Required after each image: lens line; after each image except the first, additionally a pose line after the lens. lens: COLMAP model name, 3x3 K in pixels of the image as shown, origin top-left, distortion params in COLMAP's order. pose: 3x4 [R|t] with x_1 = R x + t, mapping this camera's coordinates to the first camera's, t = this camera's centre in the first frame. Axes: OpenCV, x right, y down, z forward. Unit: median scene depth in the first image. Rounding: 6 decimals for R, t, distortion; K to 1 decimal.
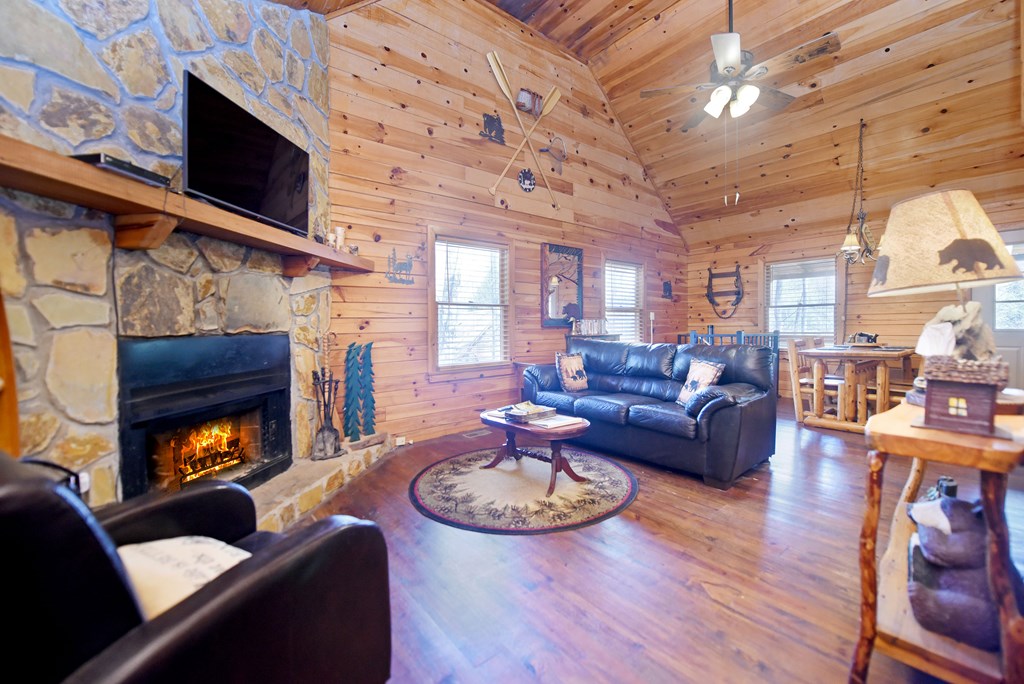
lens RADIAL K [[408.1, 0, 519.1], [0, 408.1, 341.7], [0, 0, 1]] dist [-0.019440, -0.000269]
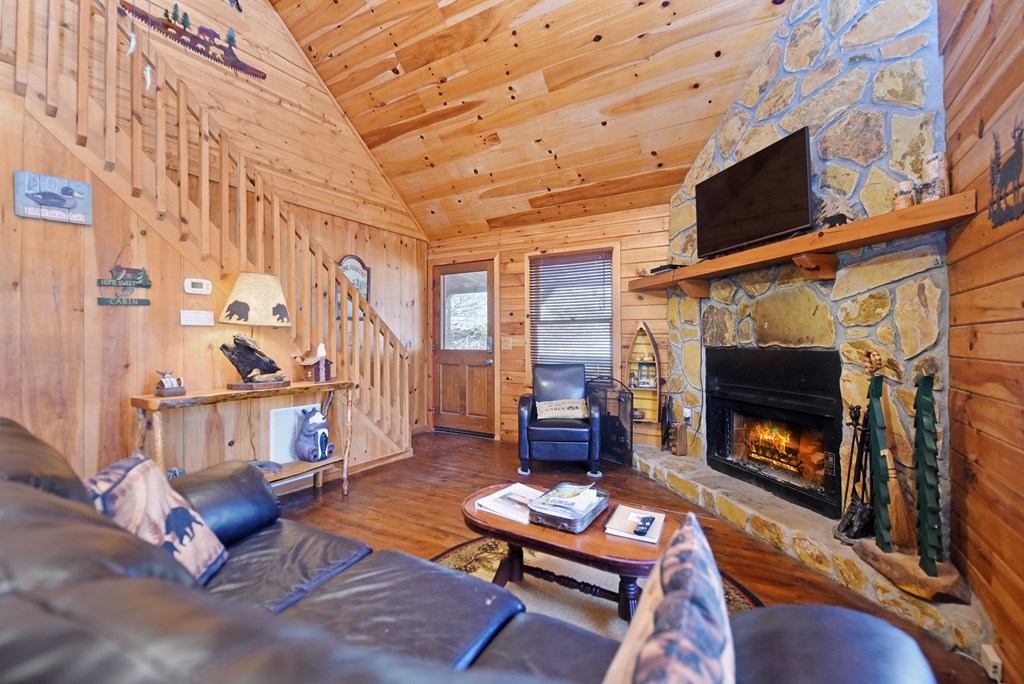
lens RADIAL K [[444.5, 0, 514.8], [0, 444.5, 340.4], [0, 0, 1]] dist [-0.009312, -0.001033]
pose [[-0.945920, 0.013488, -0.324119, 0.346942], [0.000010, 0.999136, 0.041550, -0.085864], [0.324399, 0.039300, -0.945103, 1.833941]]
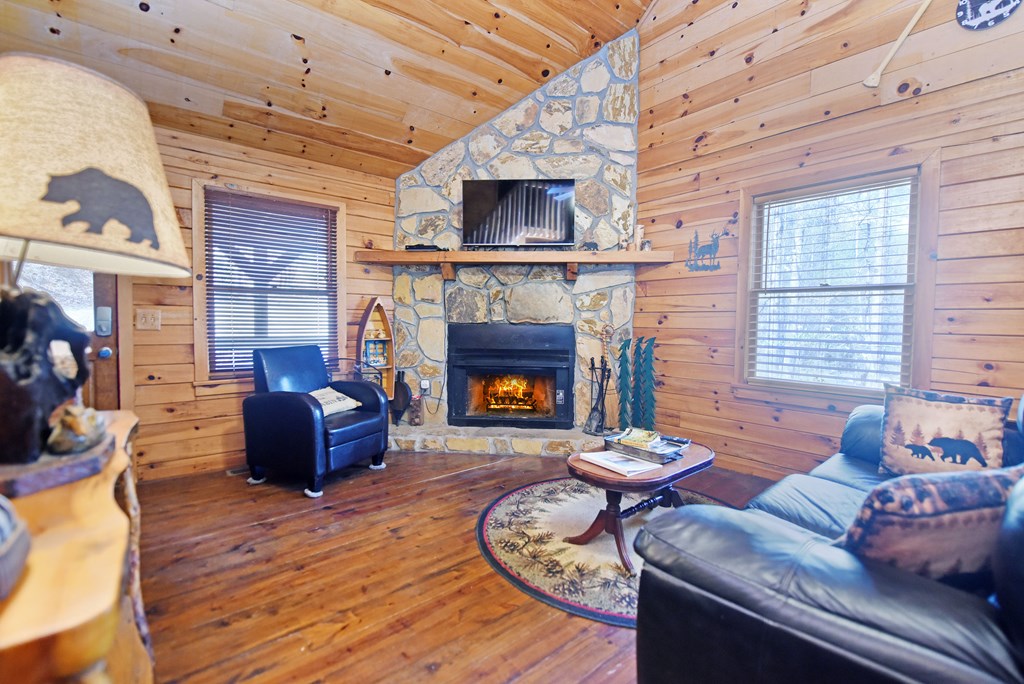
lens RADIAL K [[444.5, 0, 515.1], [0, 444.5, 338.9], [0, 0, 1]] dist [-0.009312, -0.001033]
pose [[0.019432, 0.058349, -0.998107, 0.934946], [-0.050247, 0.997091, 0.057312, -0.054057], [0.998548, 0.049038, 0.022308, 0.899986]]
